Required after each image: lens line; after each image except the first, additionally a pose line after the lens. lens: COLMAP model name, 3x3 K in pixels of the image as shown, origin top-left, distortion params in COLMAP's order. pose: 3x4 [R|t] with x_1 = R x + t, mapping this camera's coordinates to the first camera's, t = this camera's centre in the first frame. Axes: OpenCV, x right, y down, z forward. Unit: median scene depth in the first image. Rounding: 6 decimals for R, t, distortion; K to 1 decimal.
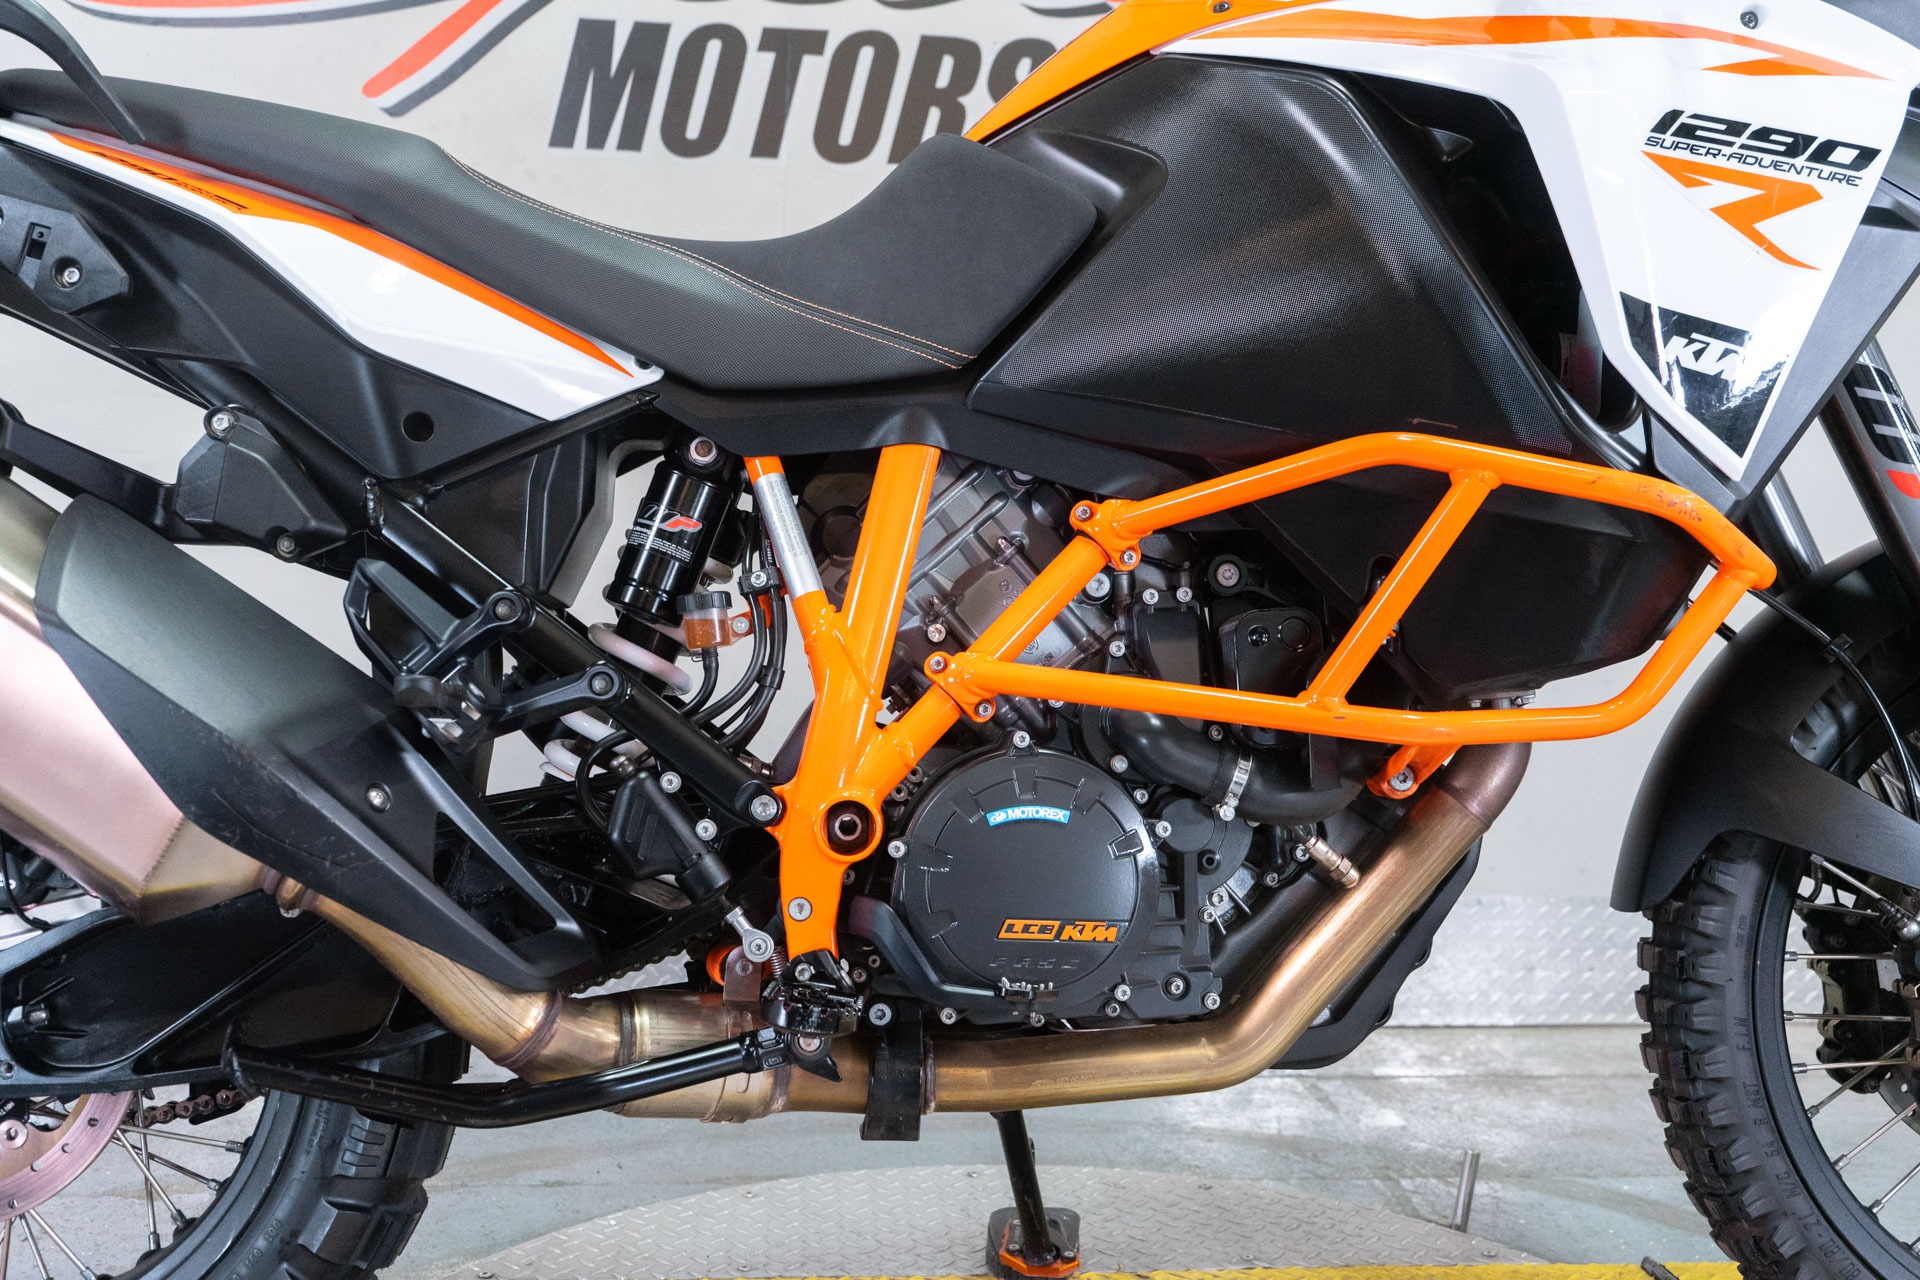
lens RADIAL K [[1779.2, 0, 981.6], [0, 1779.2, 638.5], [0, 0, 1]] dist [-0.004509, 0.004080]
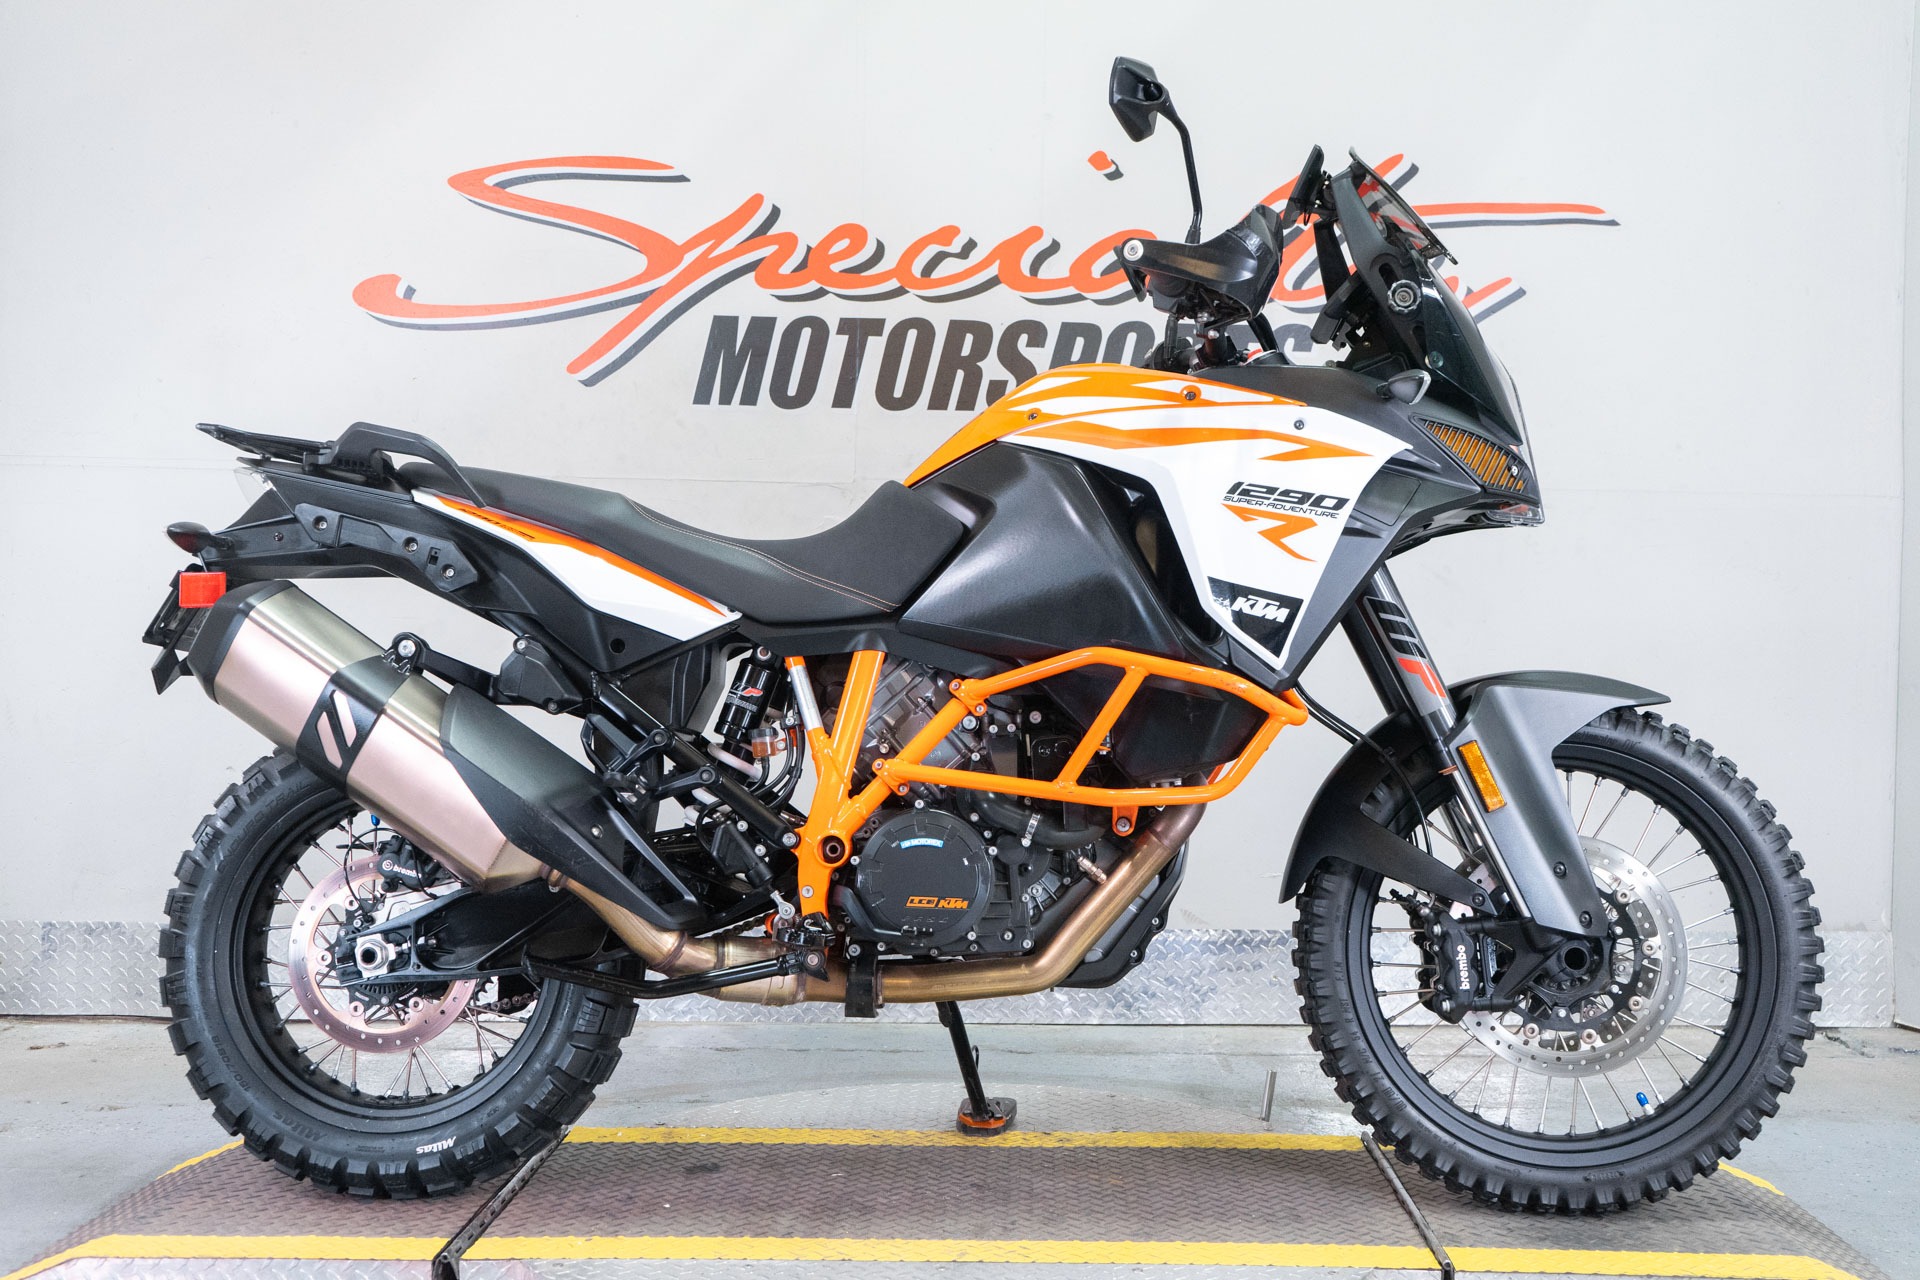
lens RADIAL K [[2014.2, 0, 960.0], [0, 2014.2, 640.0], [0, 0, 1]] dist [0.008422, 0.020036]
pose [[0.993016, -0.009966, -0.117558, 0.320911], [0.004340, 0.998837, -0.048019, -0.015546], [0.117899, 0.047173, 0.991904, -1.162178]]
